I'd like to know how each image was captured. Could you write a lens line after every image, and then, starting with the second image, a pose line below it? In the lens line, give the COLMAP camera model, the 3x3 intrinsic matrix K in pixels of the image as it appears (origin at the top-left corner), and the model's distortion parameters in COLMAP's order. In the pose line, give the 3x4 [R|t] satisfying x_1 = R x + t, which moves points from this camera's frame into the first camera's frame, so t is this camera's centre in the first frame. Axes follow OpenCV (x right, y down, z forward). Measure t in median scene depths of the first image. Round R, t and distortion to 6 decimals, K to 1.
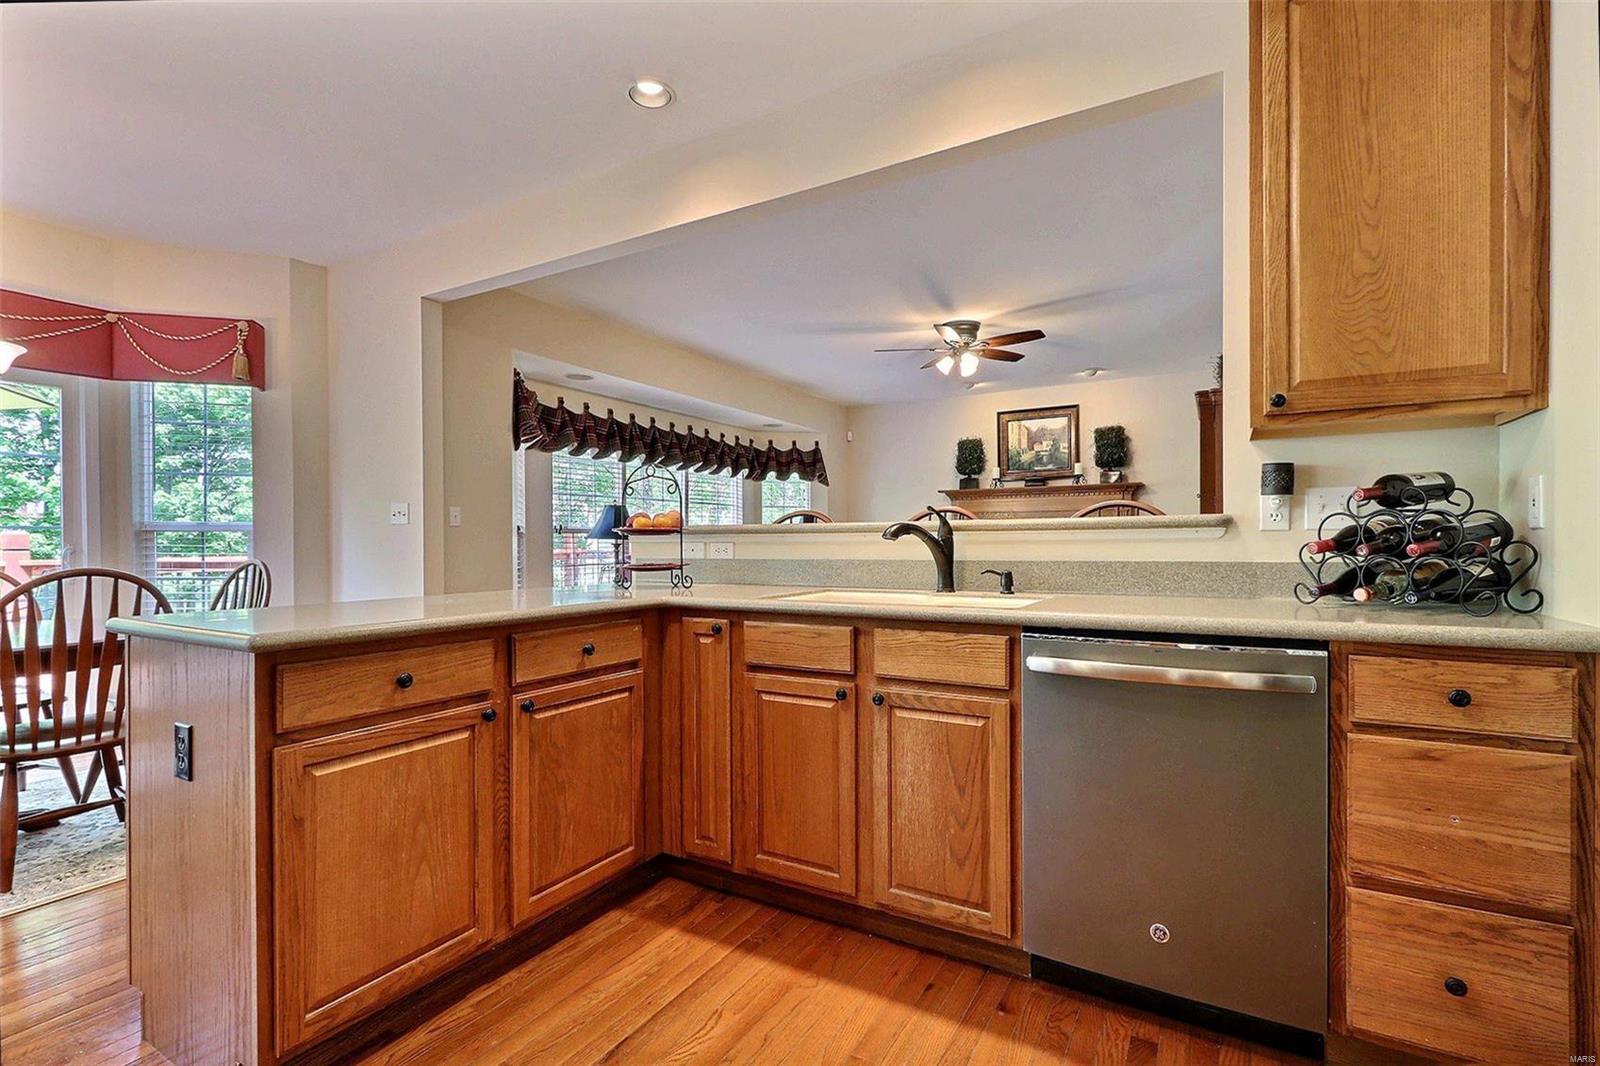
lens RADIAL K [[731.4, 0, 793.0], [0, 731.4, 546.1], [0, 0, 1]] dist [0.001008, 0.000493]
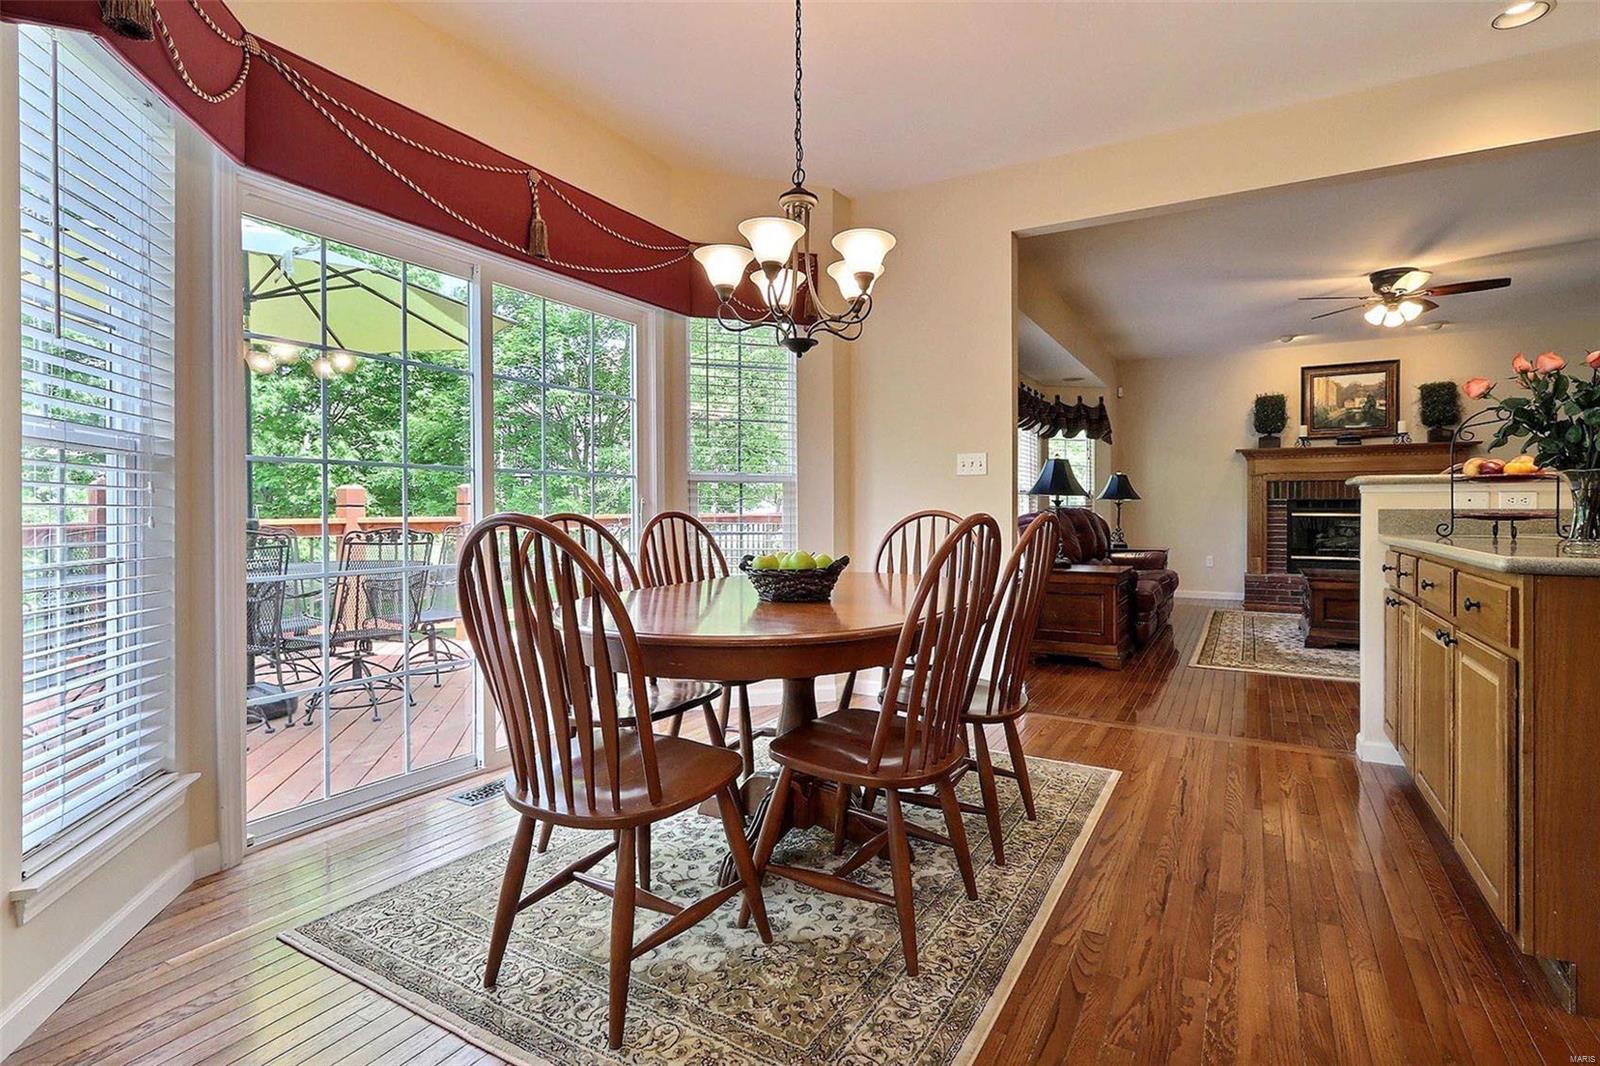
lens RADIAL K [[781.7, 0, 833.8], [0, 781.7, 513.4], [0, 0, 1]] dist [-0.002083, 0.000113]
pose [[0.999933, 0.004137, 0.010809, -0.344504], [-0.004129, 0.999991, -0.000721, 0.009932], [-0.010812, 0.000677, 0.999941, -0.006110]]
